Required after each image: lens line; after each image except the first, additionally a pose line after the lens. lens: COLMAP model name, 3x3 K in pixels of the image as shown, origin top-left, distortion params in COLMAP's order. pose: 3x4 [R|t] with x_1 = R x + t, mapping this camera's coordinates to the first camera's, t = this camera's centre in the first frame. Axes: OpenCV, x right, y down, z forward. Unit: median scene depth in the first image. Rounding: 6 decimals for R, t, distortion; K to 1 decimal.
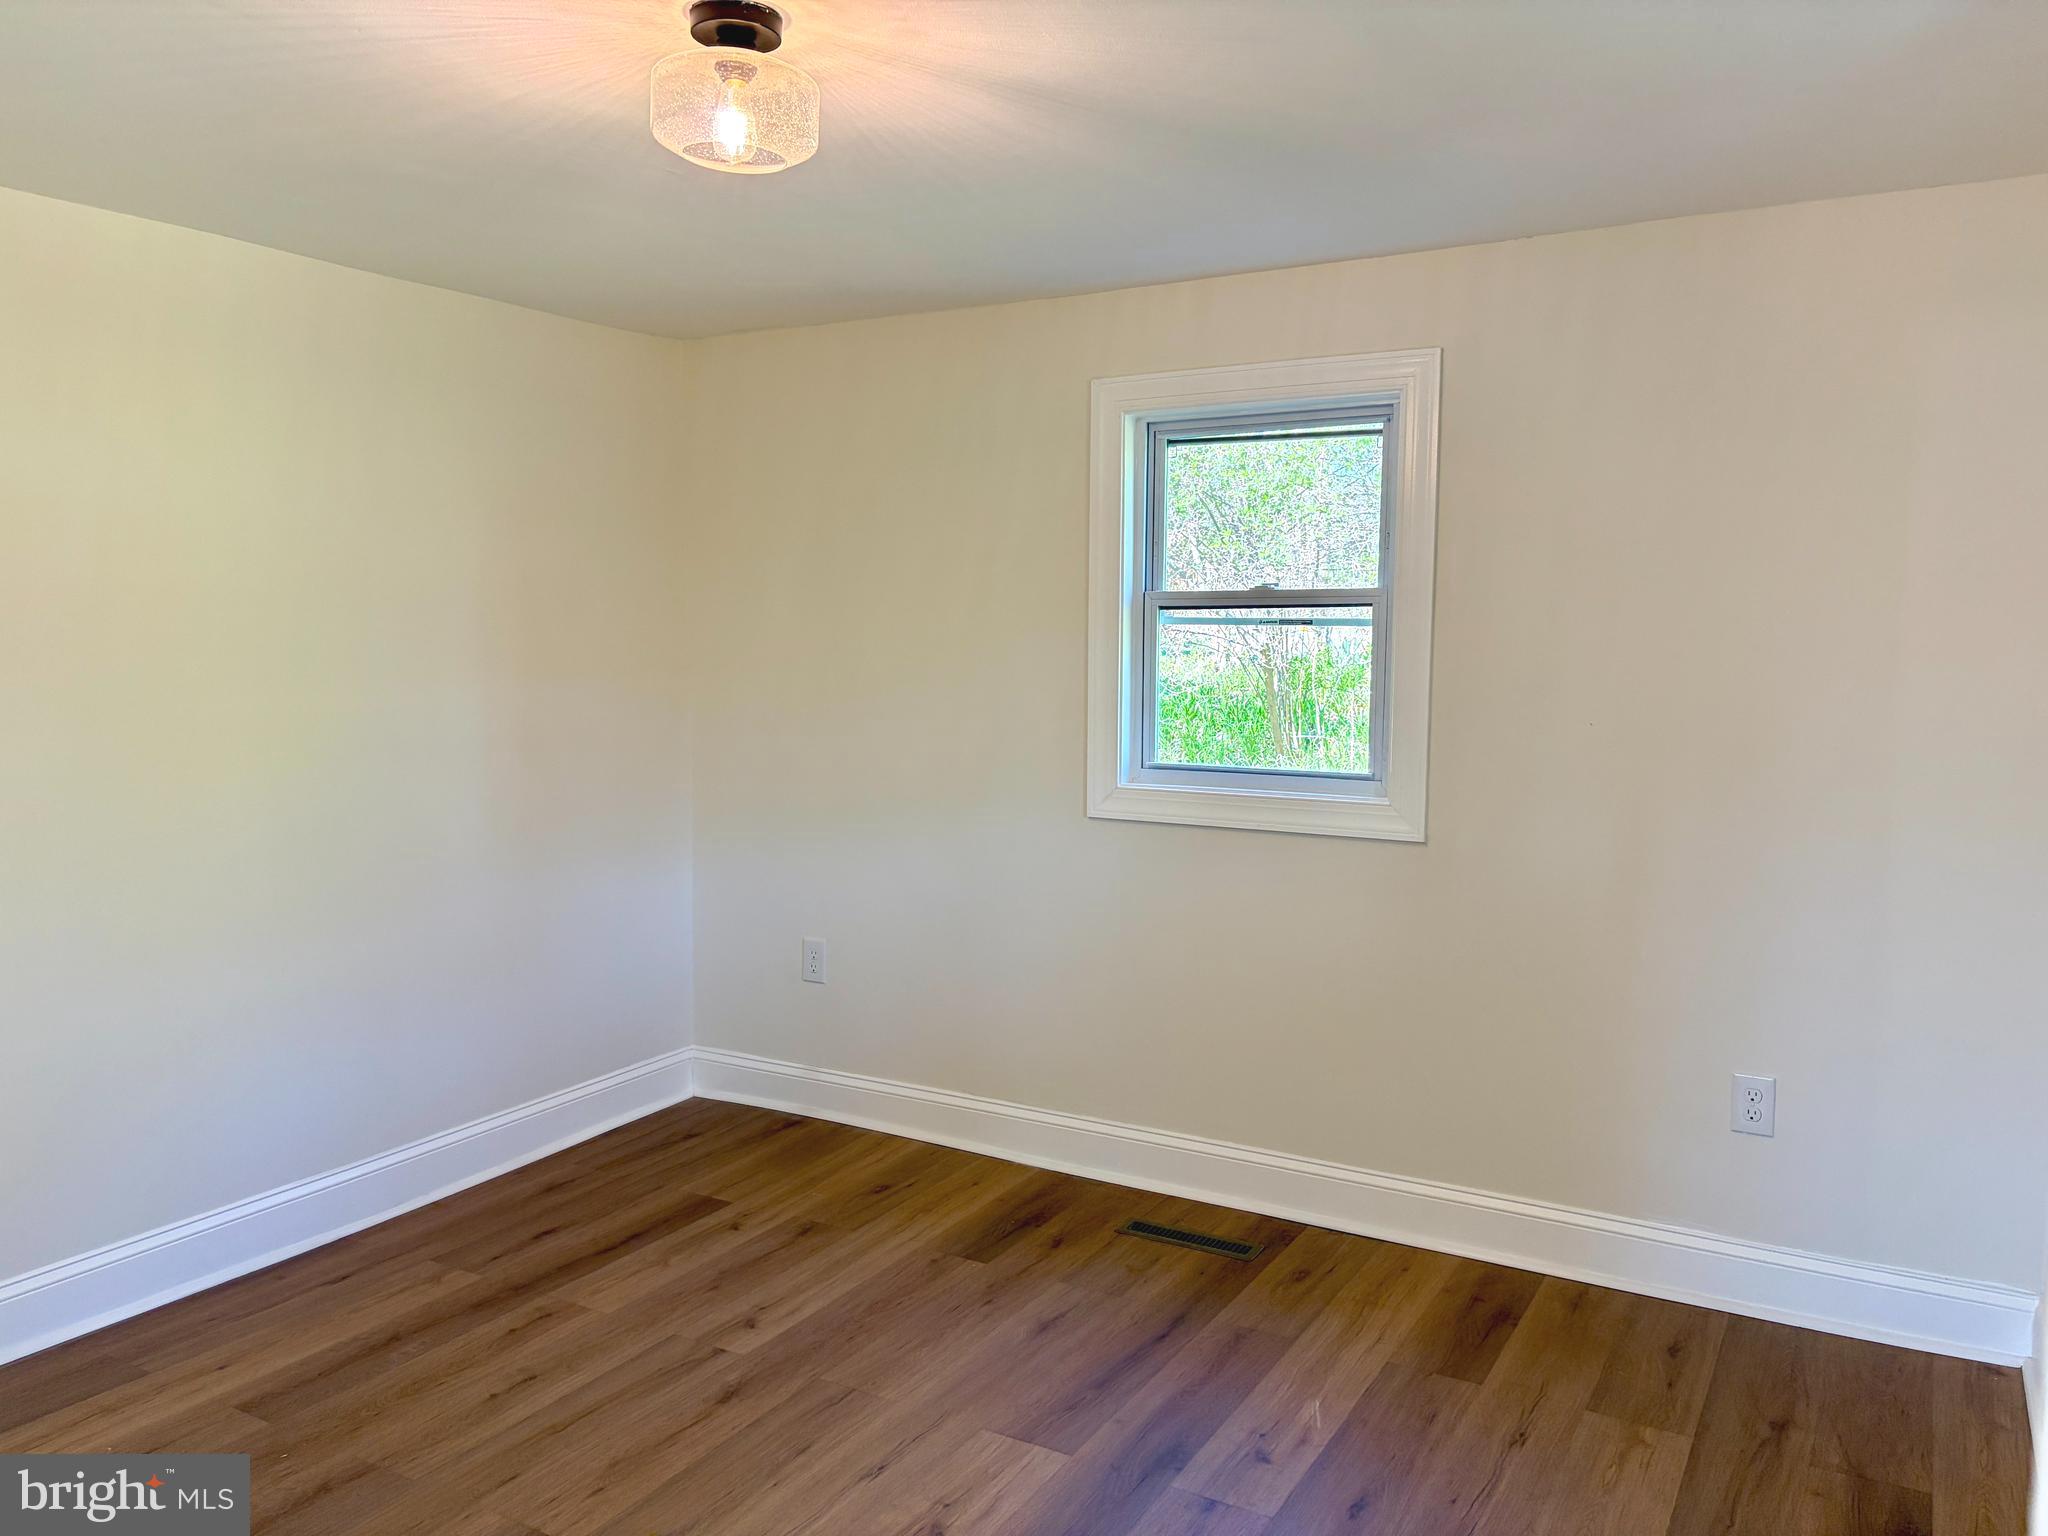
lens RADIAL K [[1542.9, 0, 1020.3], [0, 1542.9, 782.7], [0, 0, 1]] dist [0.065164, -0.089768]
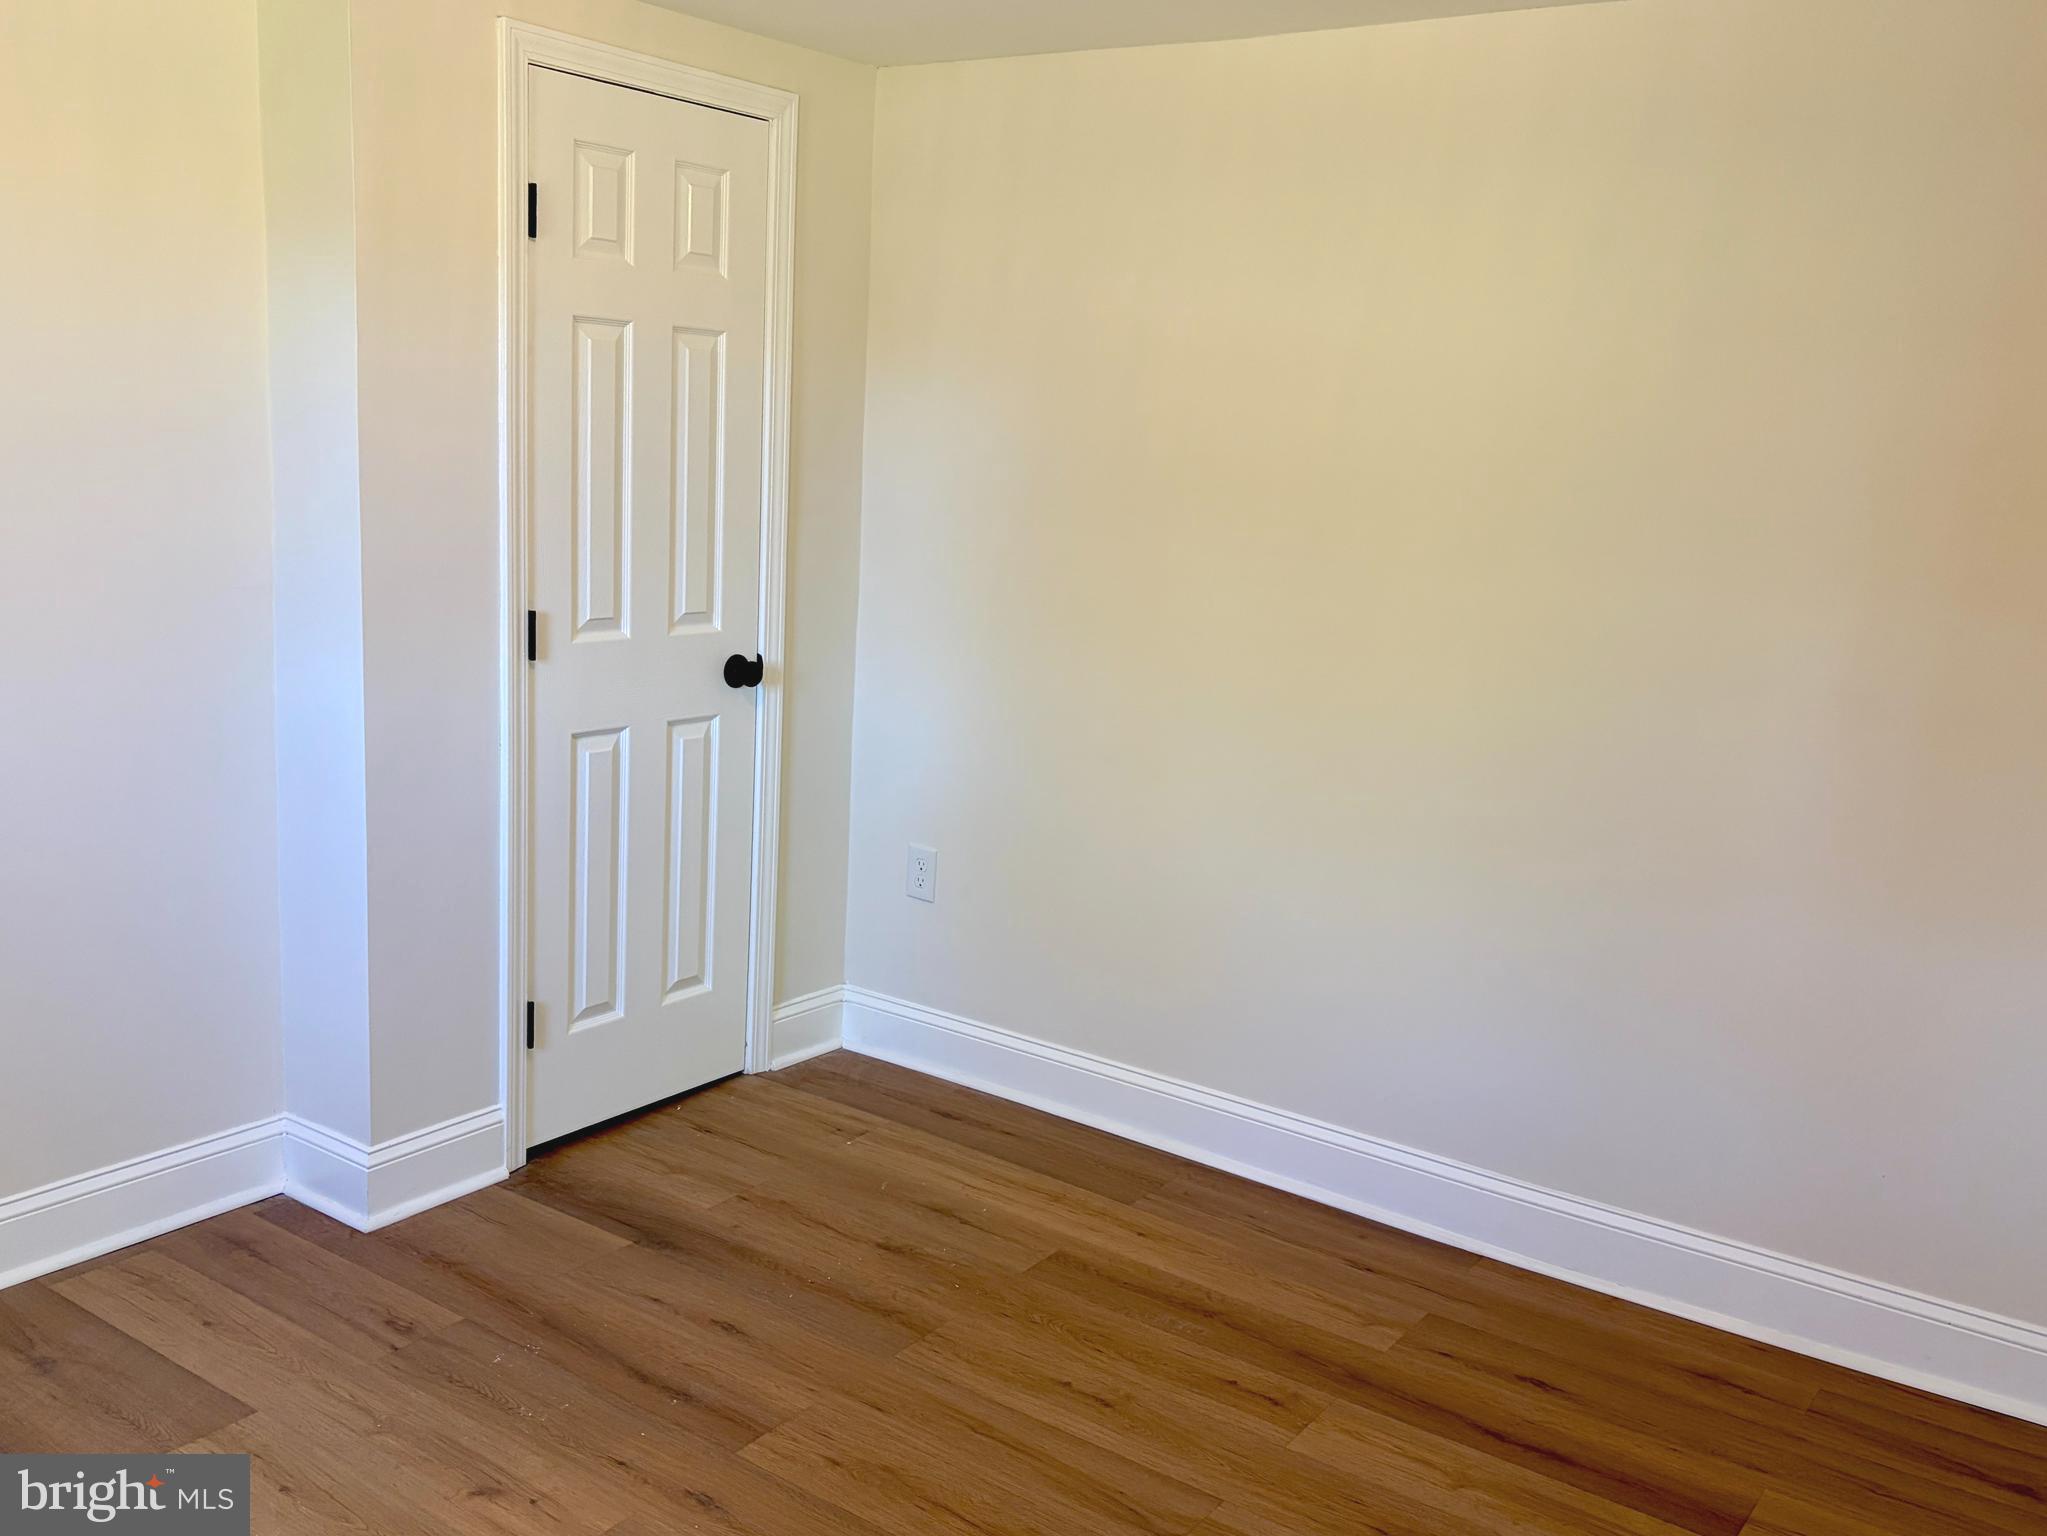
lens RADIAL K [[1921.5, 0, 1023.5], [0, 1921.5, 768.0], [0, 0, 1]] dist [-0.013833, -0.017754]
pose [[-0.110157, 0.171985, -0.978921, 0.561234], [-0.160031, 0.968995, 0.188249, -0.100045], [0.980946, 0.177395, -0.079219, 0.943639]]
